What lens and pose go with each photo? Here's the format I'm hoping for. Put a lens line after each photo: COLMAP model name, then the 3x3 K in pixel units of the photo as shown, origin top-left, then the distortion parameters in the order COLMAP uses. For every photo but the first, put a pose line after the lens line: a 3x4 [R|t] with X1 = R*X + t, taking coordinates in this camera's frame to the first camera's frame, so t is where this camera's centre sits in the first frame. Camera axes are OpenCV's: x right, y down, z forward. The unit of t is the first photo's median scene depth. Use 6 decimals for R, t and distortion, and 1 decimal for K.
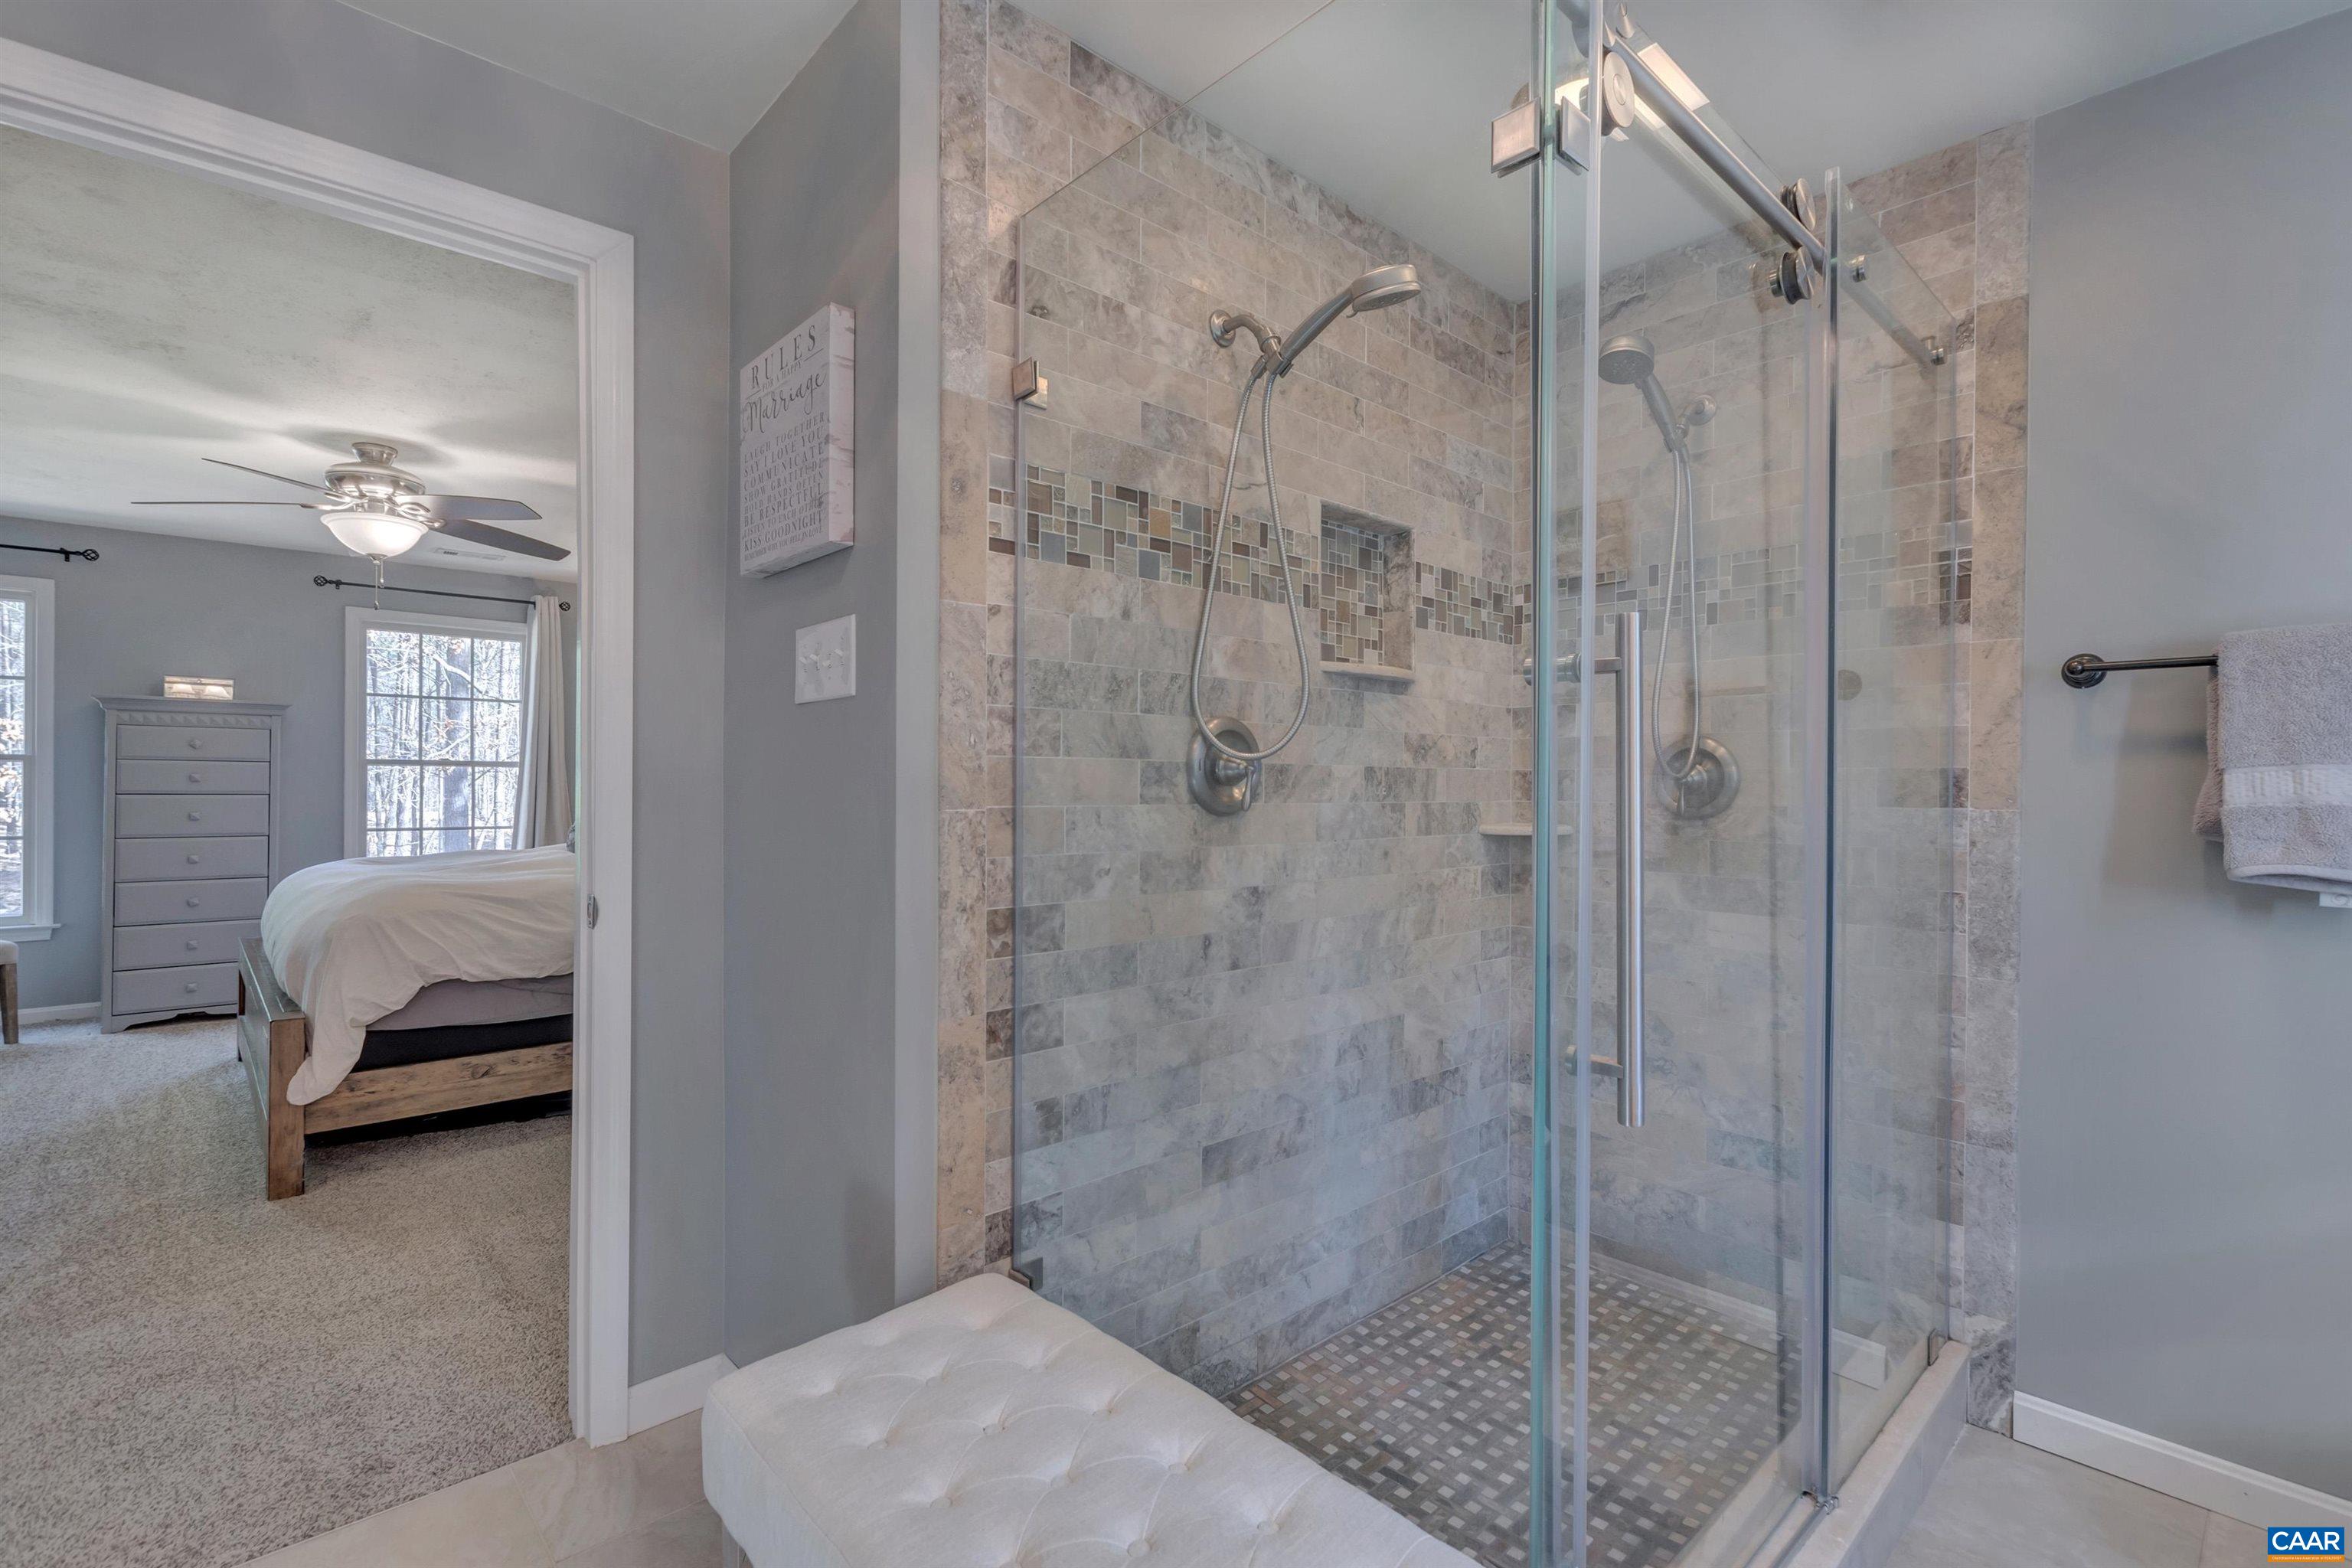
lens RADIAL K [[1069.3, 0, 1176.0], [0, 1069.3, 784.0], [0, 0, 1]] dist [-0.001282, -0.000482]
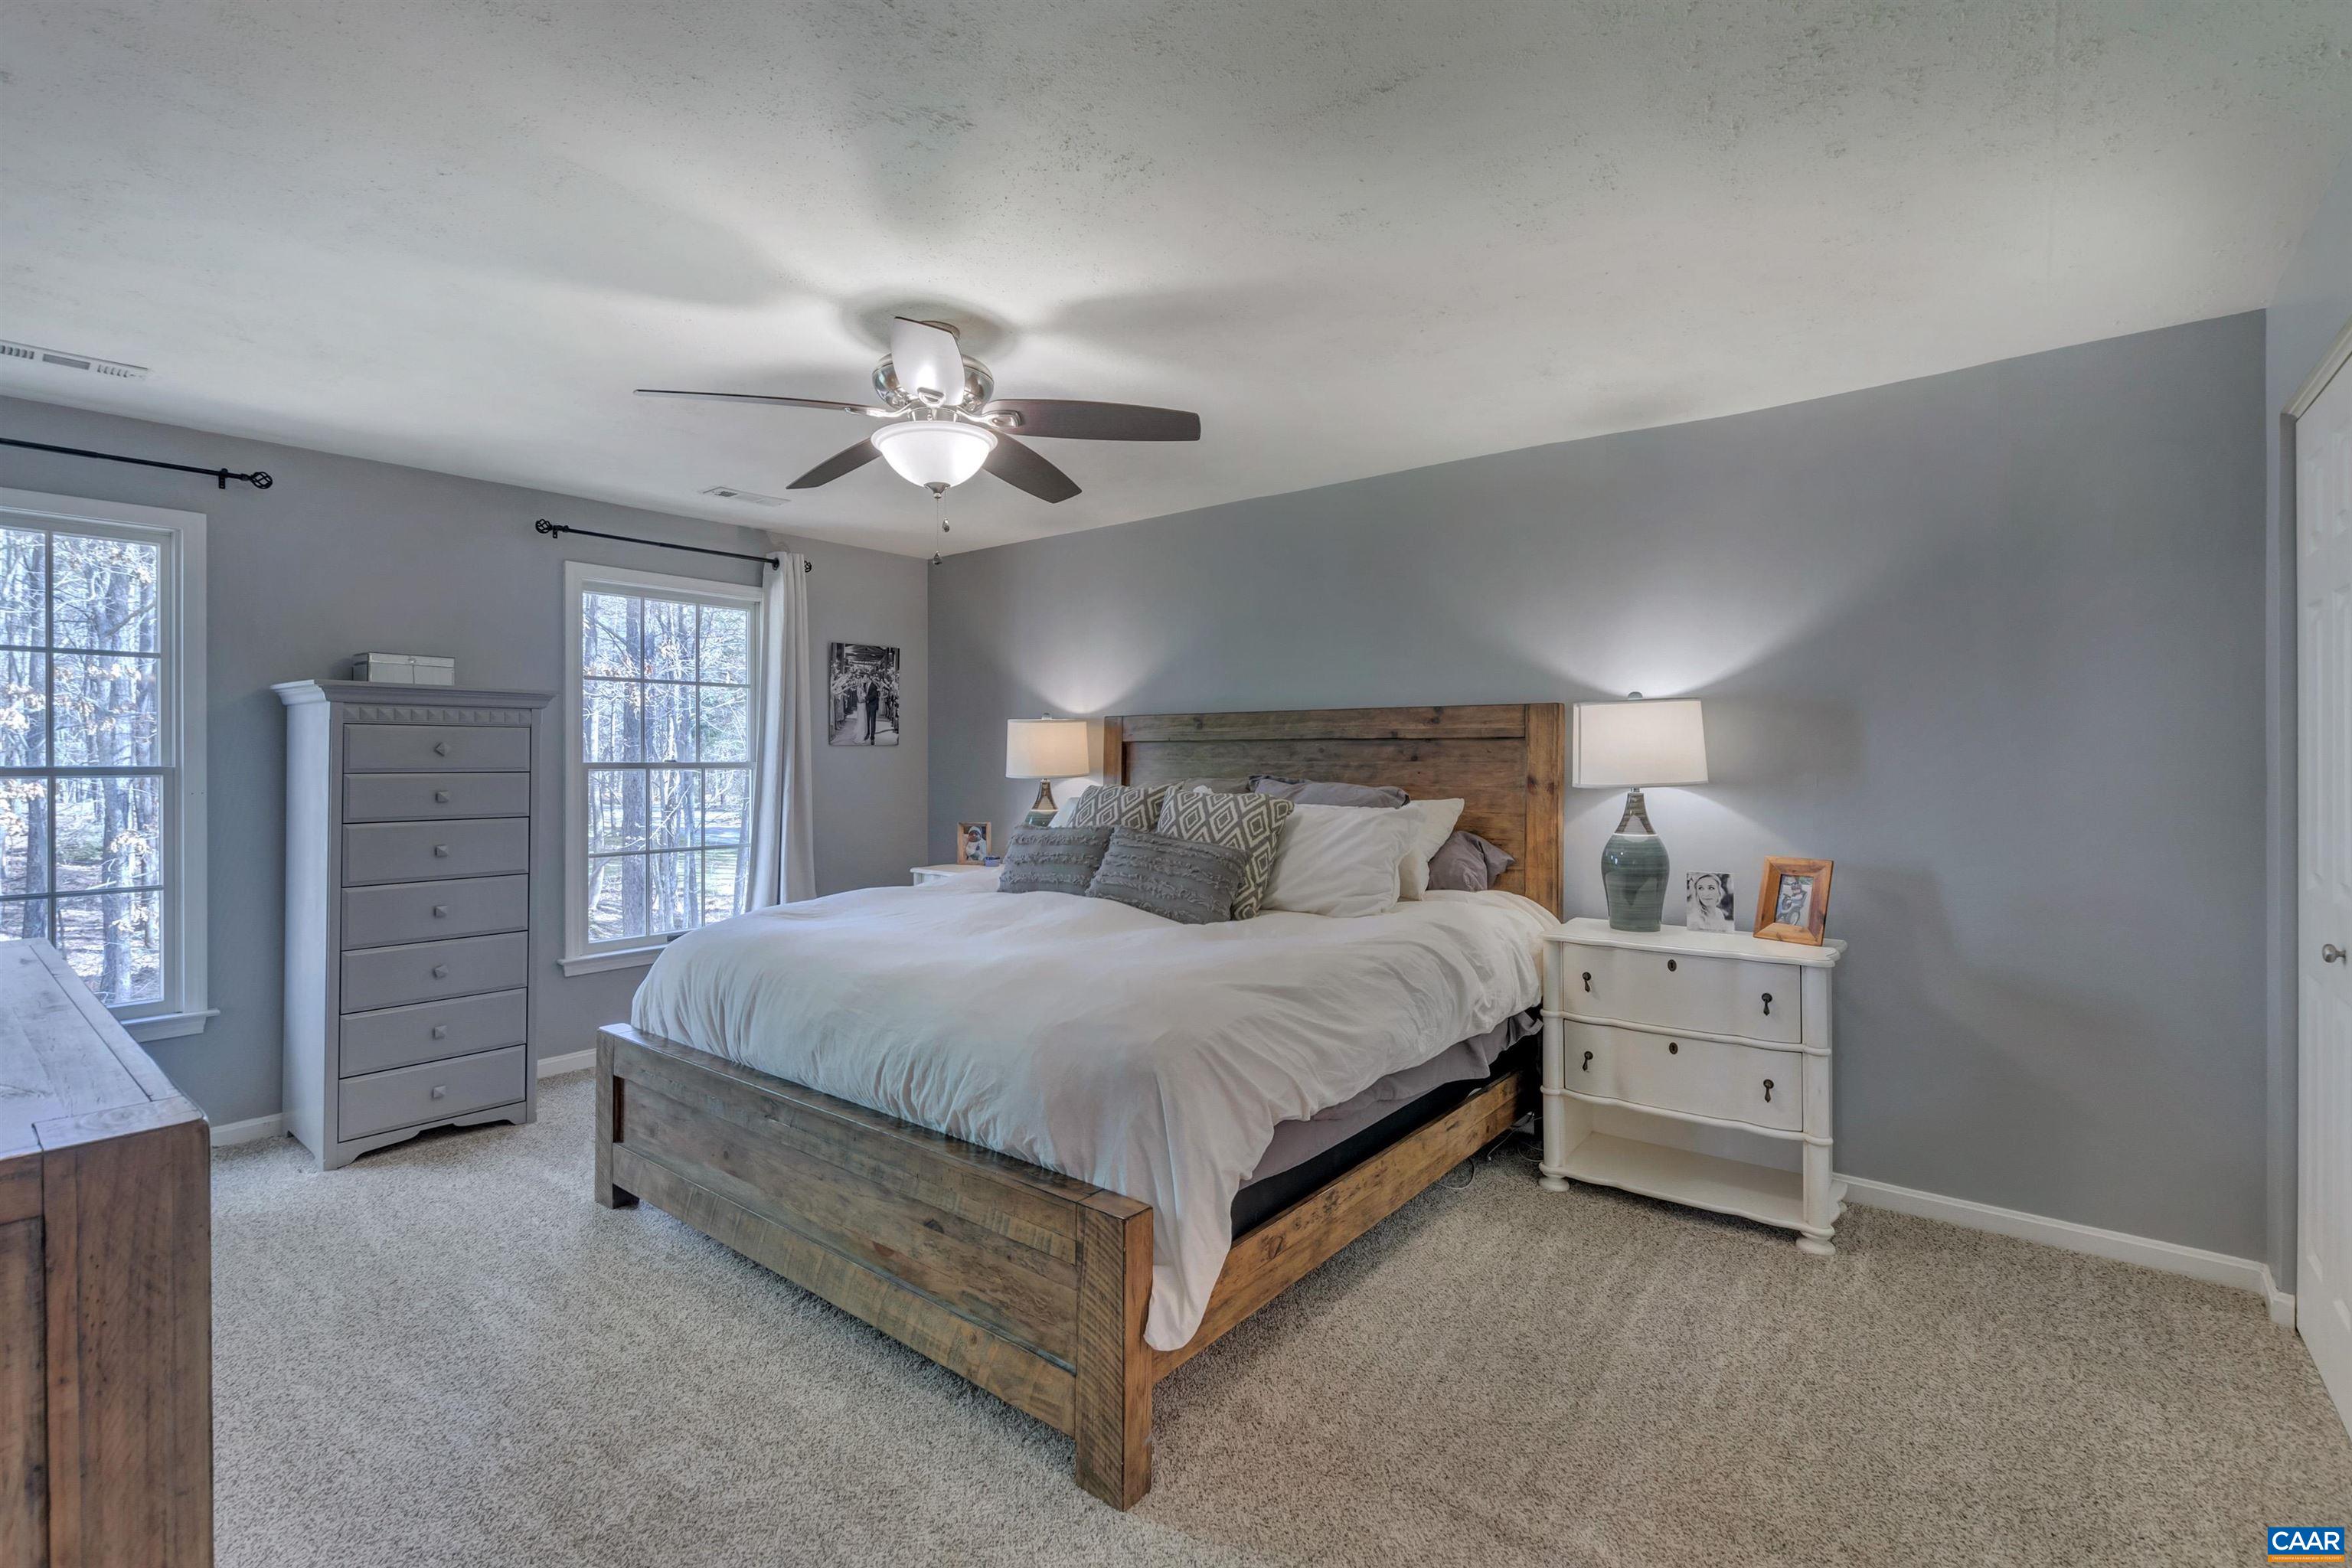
lens RADIAL K [[1066.6, 0, 1178.5], [0, 1066.6, 750.6], [0, 0, 1]] dist [-0.000606, -0.000454]
pose [[0.988685, -0.006783, 0.149856, -0.536904], [0.007741, 0.999953, -0.005815, -0.028613], [-0.149809, 0.006909, 0.988691, 0.222754]]
